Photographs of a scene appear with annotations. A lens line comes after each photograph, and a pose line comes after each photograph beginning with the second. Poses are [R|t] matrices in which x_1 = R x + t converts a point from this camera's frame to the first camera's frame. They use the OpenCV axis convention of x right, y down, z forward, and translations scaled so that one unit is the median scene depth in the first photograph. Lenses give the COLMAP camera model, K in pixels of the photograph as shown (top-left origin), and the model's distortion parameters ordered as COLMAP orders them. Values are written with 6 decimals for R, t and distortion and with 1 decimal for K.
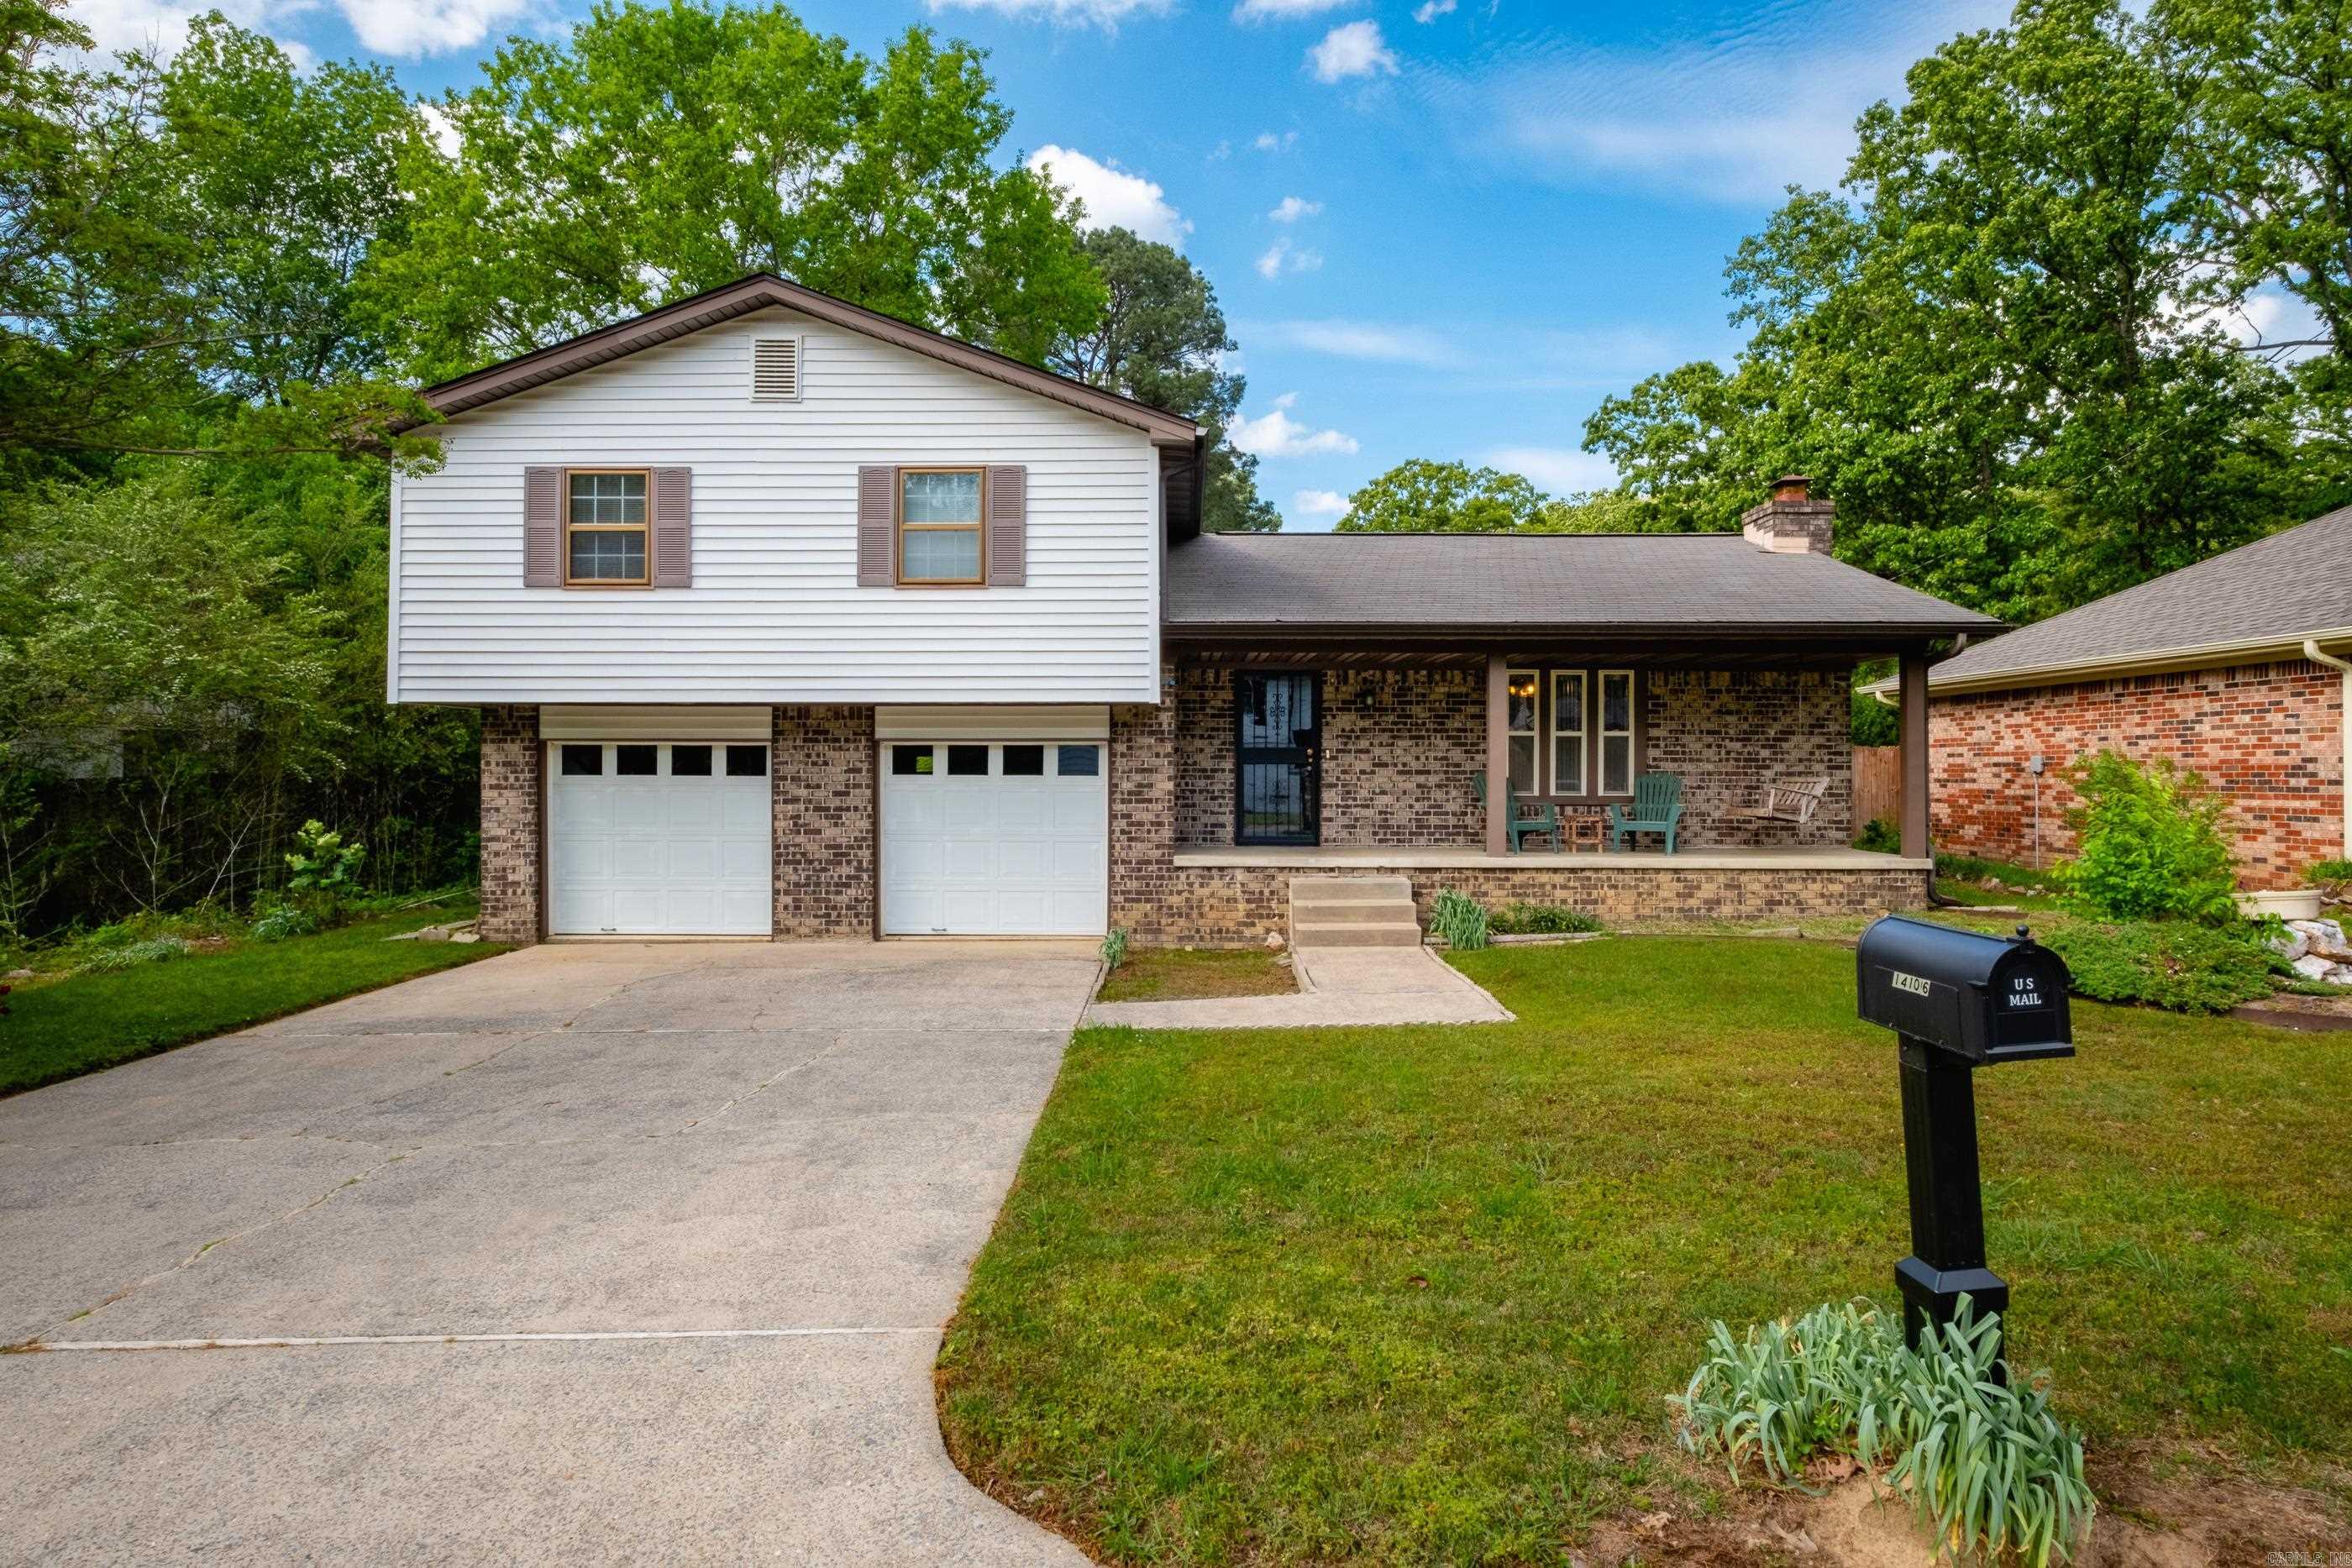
lens RADIAL K [[1432.7, 0, 1176.0], [0, 1432.7, 784.0], [0, 0, 1]] dist [-0.008218, 0.000441]
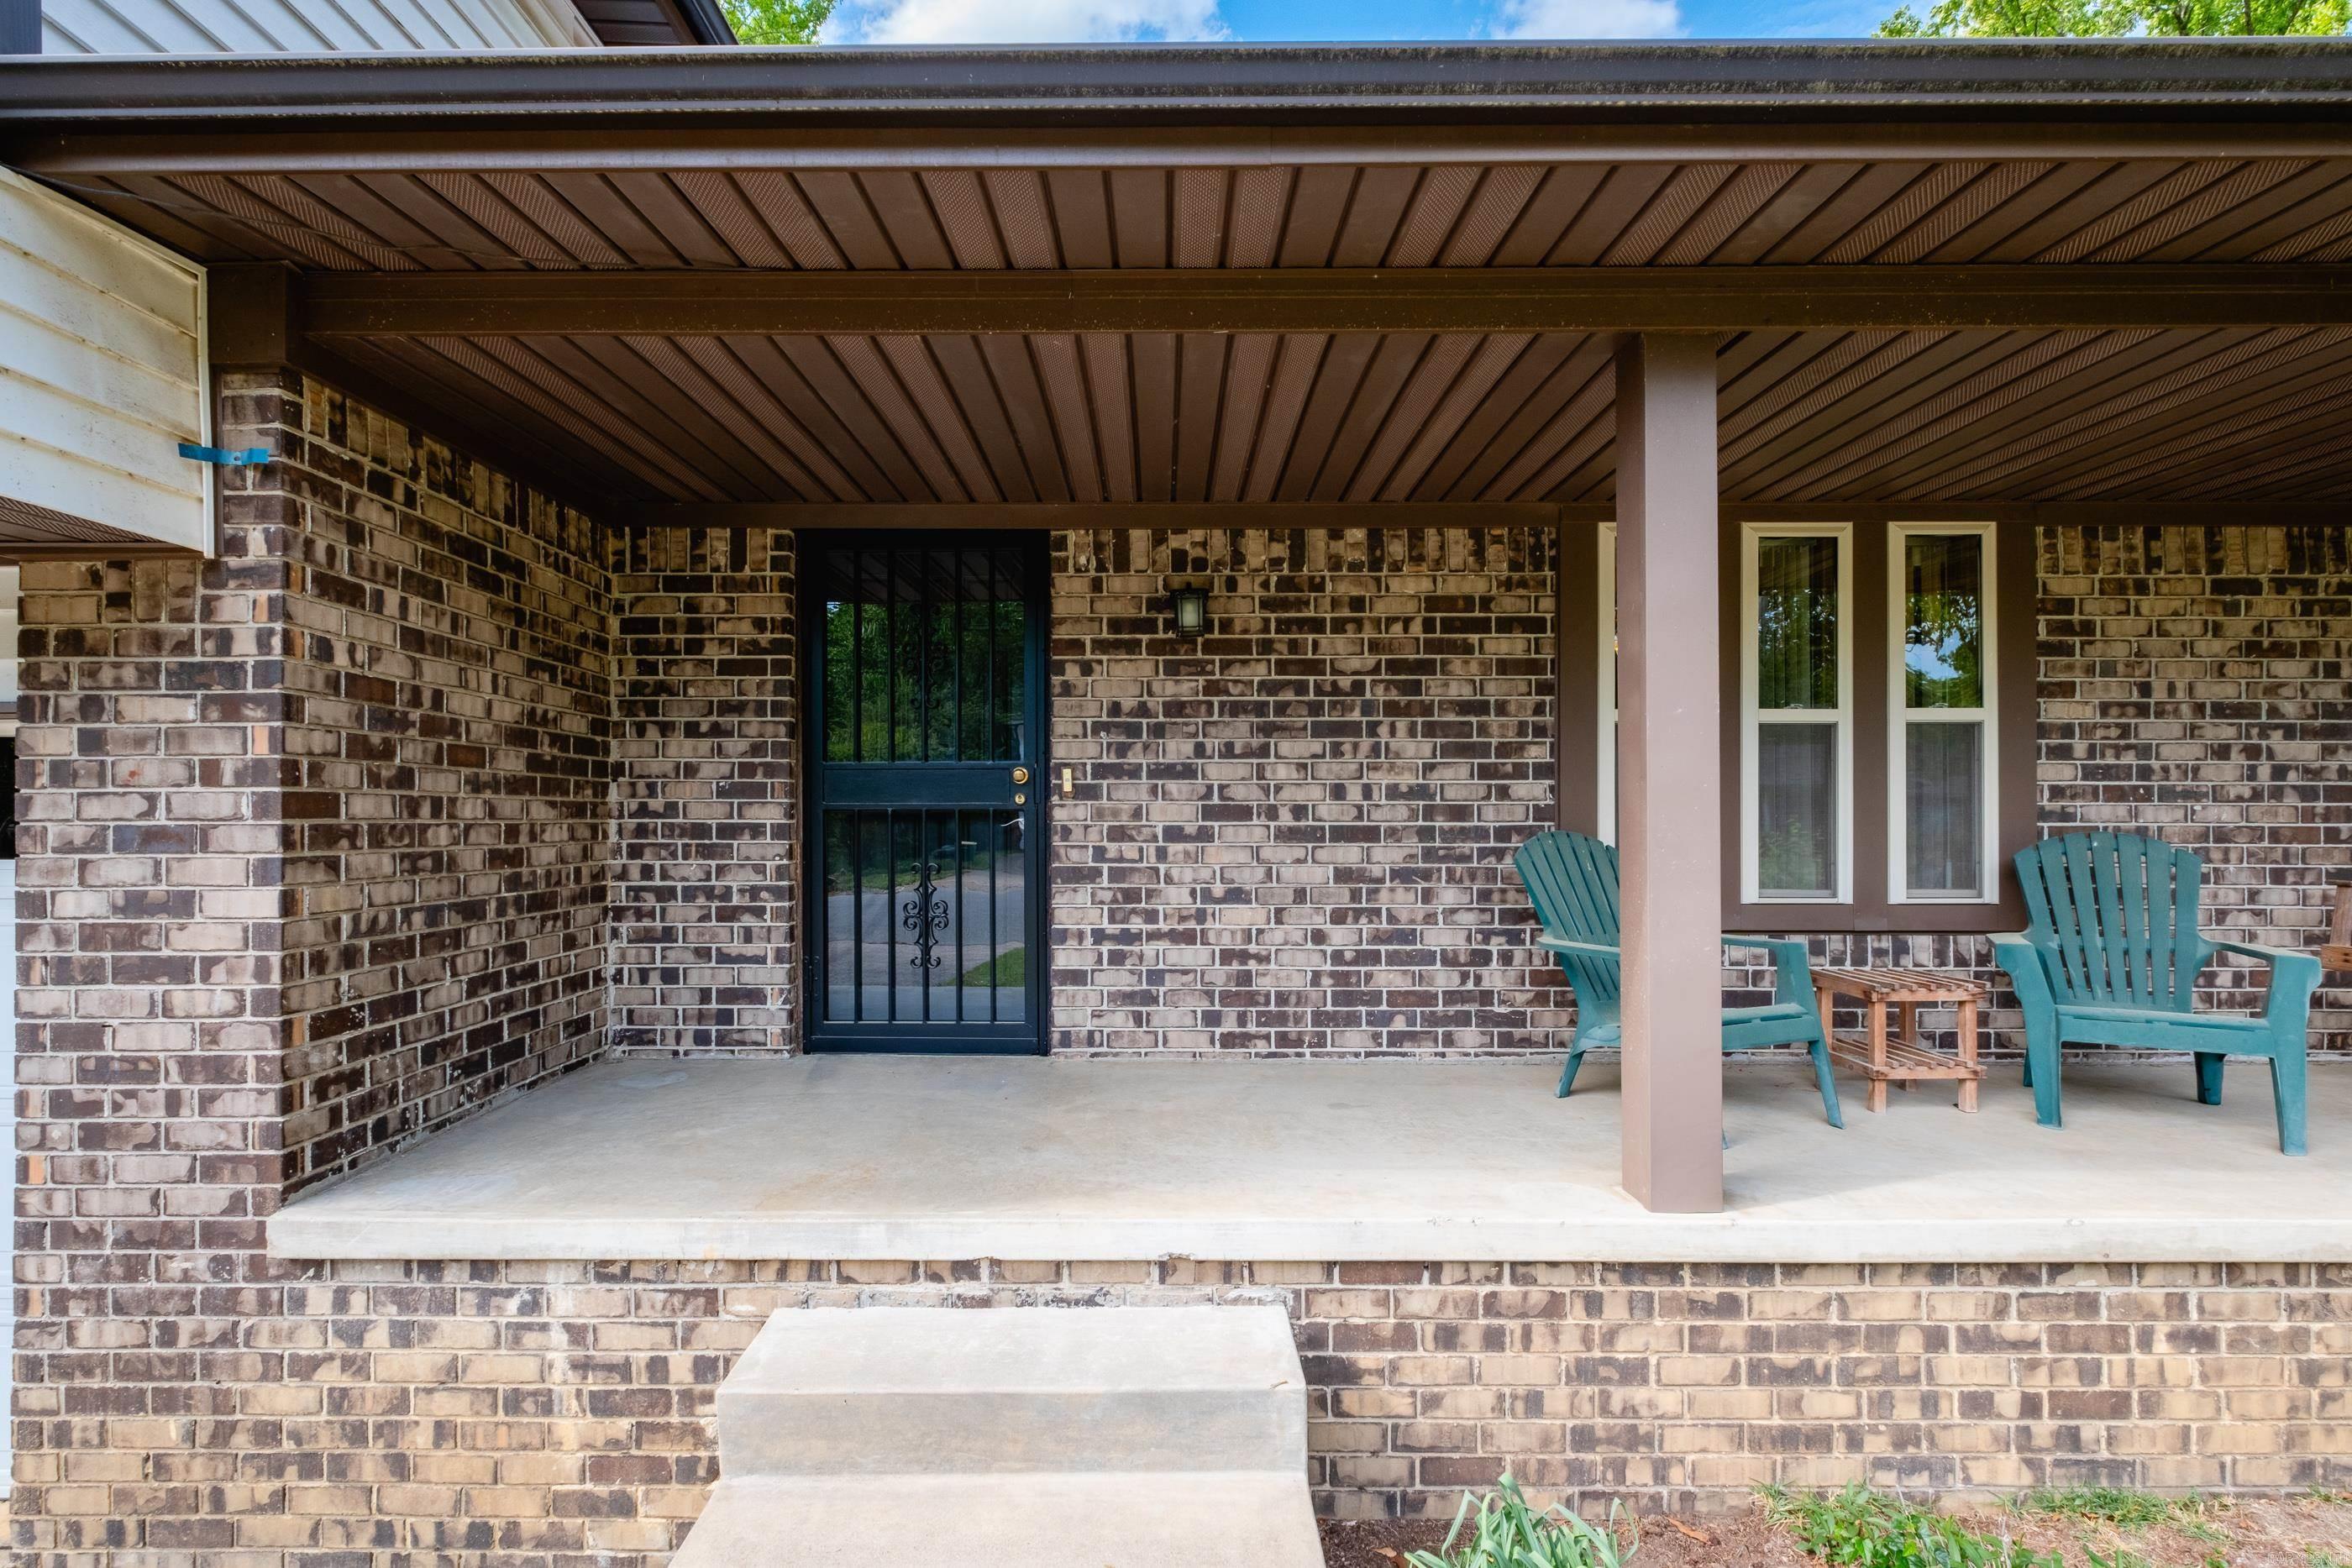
lens RADIAL K [[1168.7, 0, 1134.2], [0, 1168.7, 817.7], [0, 0, 1]] dist [0.001883, -0.000420]
pose [[0.999936, -0.003440, -0.010771, 0.137763], [0.003327, 0.999939, -0.010571, -0.010334], [0.010807, 0.010535, 0.999886, 0.808977]]
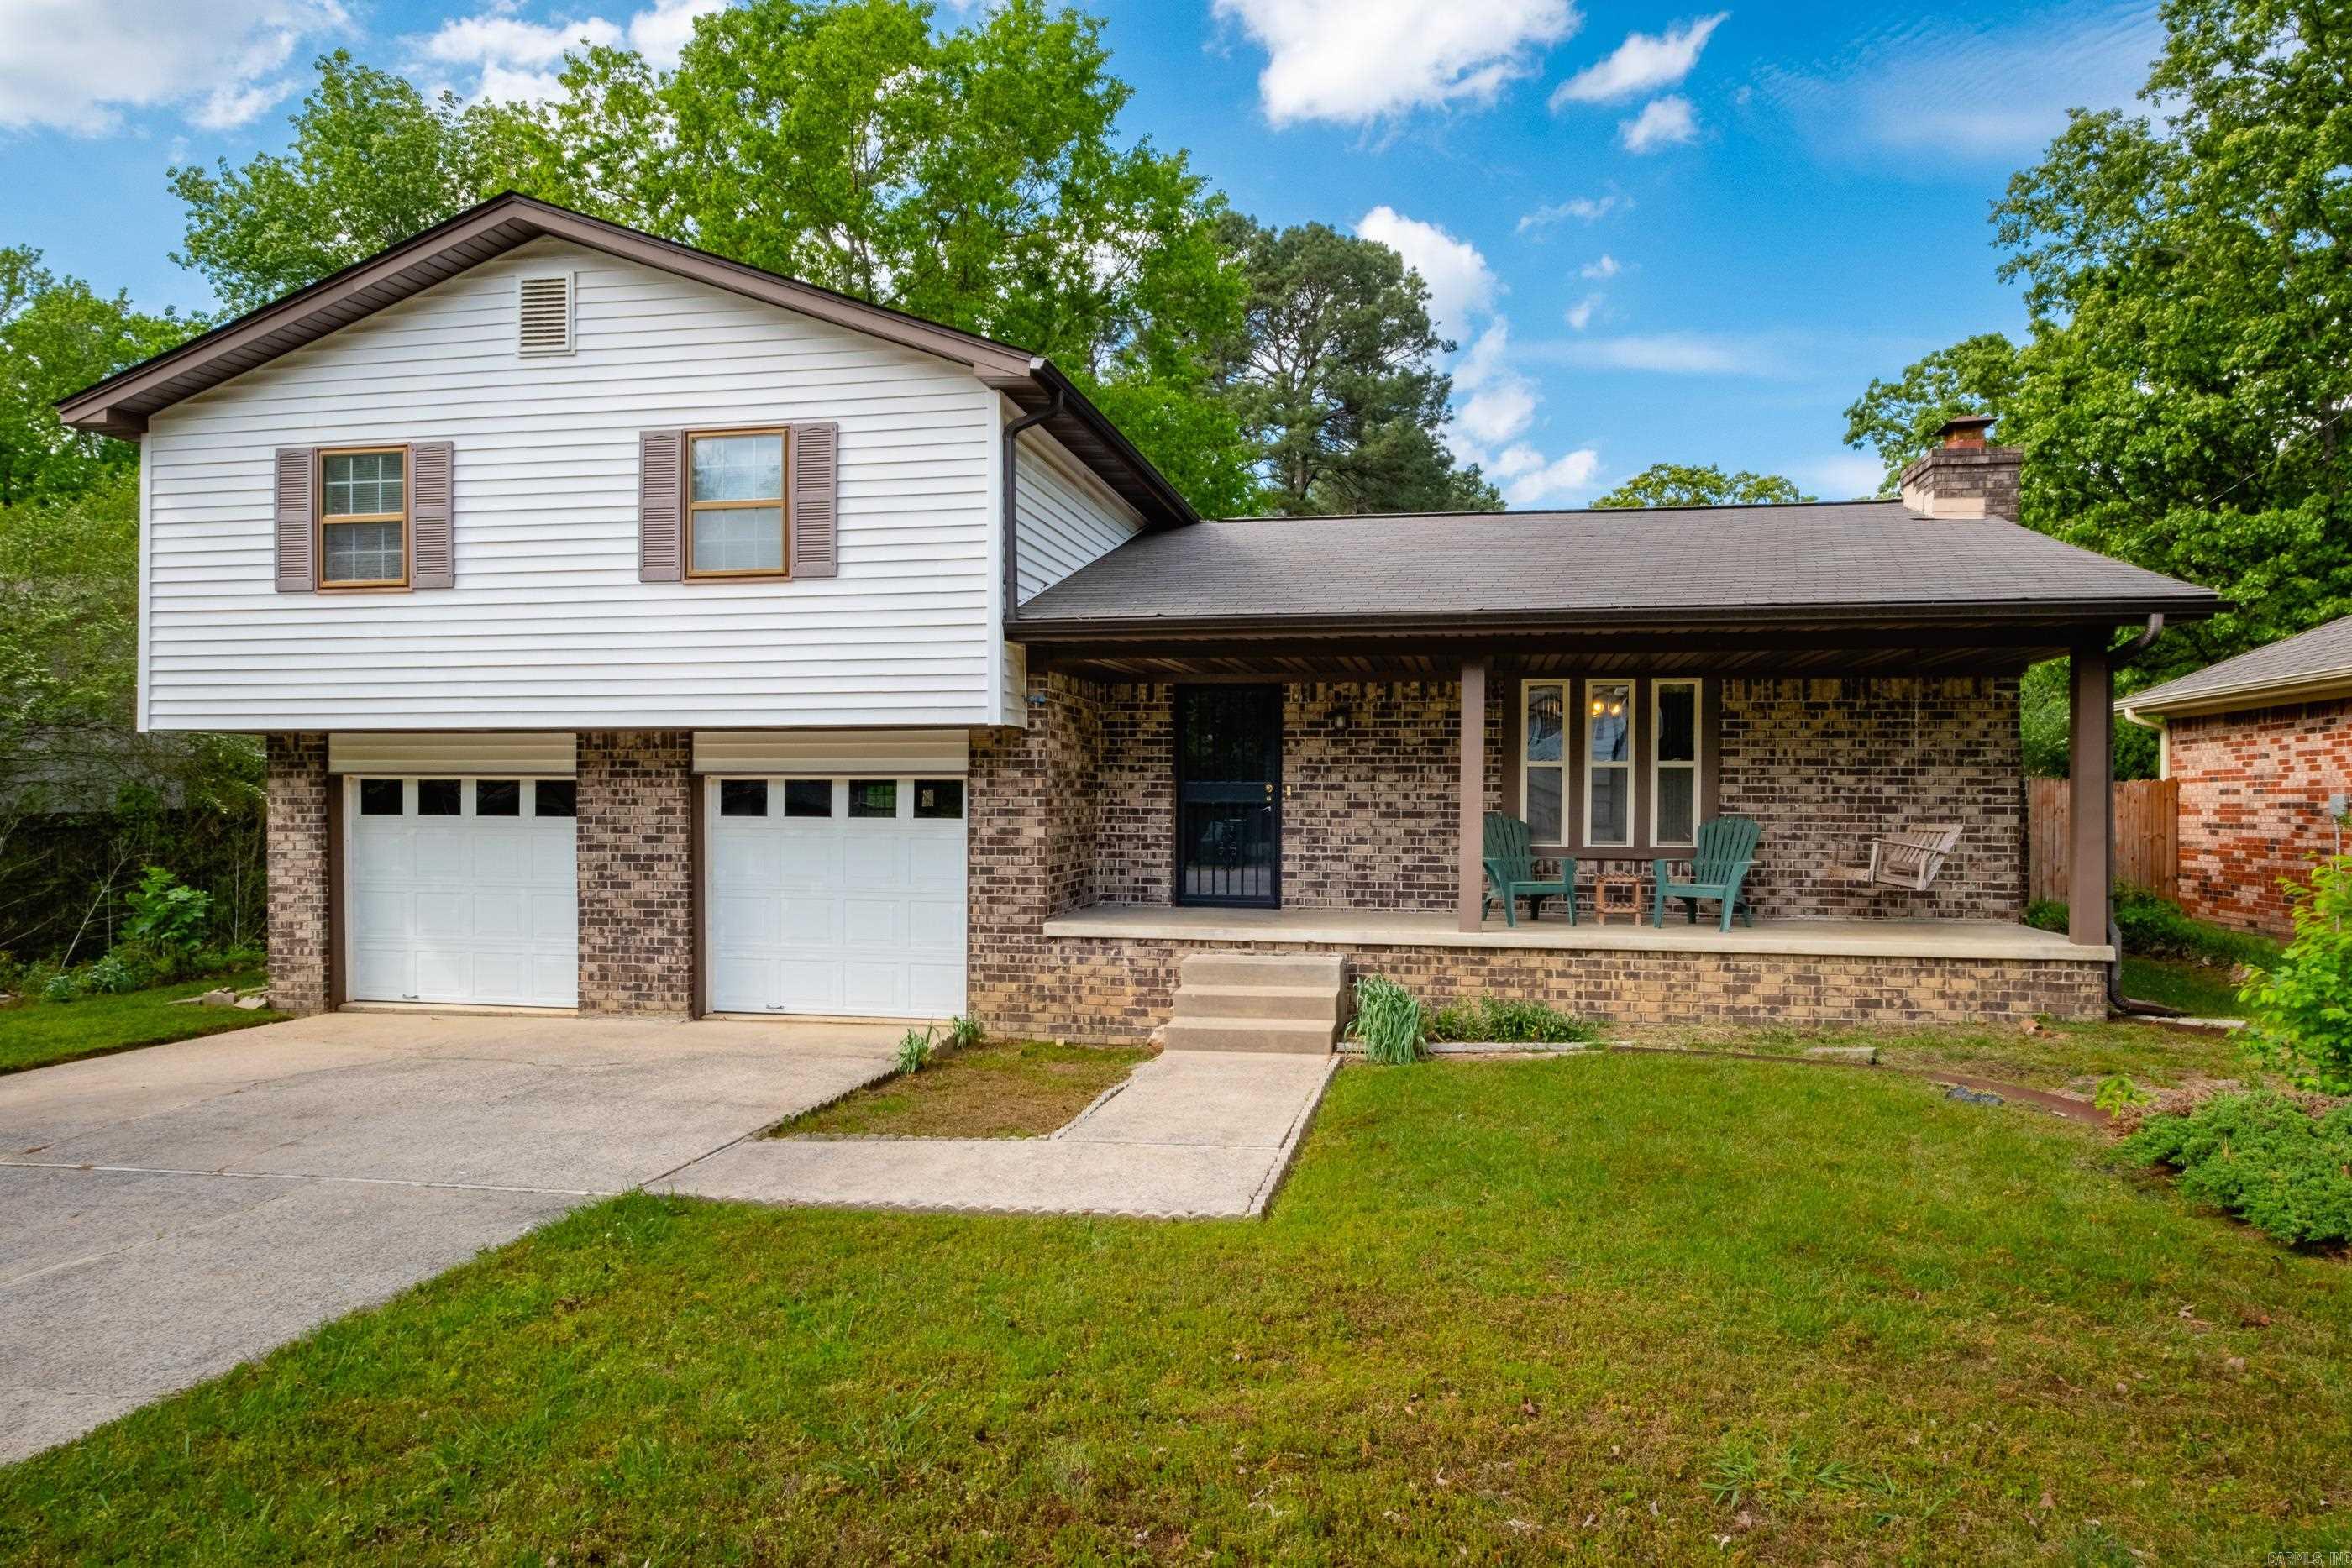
lens RADIAL K [[1435.8, 0, 1200.9], [0, 1435.8, 833.0], [0, 0, 1]] dist [-0.005413, -0.003844]
pose [[0.984610, 0.006750, -0.174634, 0.216491], [-0.004611, 0.999909, 0.012655, -0.008561], [0.174704, -0.011655, 0.984552, 0.247548]]
